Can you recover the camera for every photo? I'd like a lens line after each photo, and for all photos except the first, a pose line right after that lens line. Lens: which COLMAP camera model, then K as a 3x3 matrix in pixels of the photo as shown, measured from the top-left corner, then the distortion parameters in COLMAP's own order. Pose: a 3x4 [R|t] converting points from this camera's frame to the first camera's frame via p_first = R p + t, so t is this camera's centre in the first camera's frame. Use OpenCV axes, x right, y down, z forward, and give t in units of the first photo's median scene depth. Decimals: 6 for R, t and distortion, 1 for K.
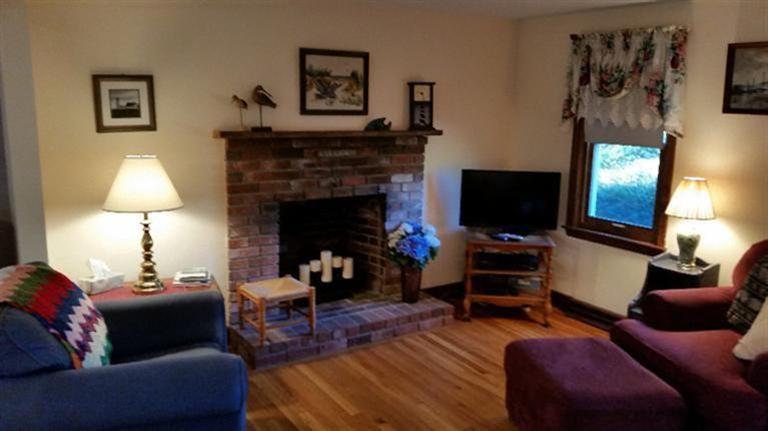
lens RADIAL K [[610.4, 0, 384.0], [0, 610.4, 215.5], [0, 0, 1]] dist [-0.002063, -0.001453]
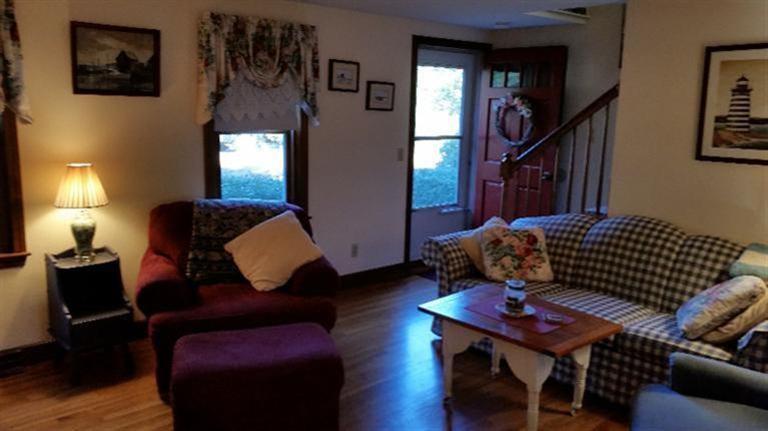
lens RADIAL K [[610.4, 0, 384.0], [0, 610.4, 215.5], [0, 0, 1]] dist [-0.002063, -0.001453]
pose [[-0.133518, -0.212717, 0.967949, -0.484221], [0.151344, 0.960861, 0.232036, -0.135632], [-0.979422, 0.177474, -0.096099, 0.663165]]
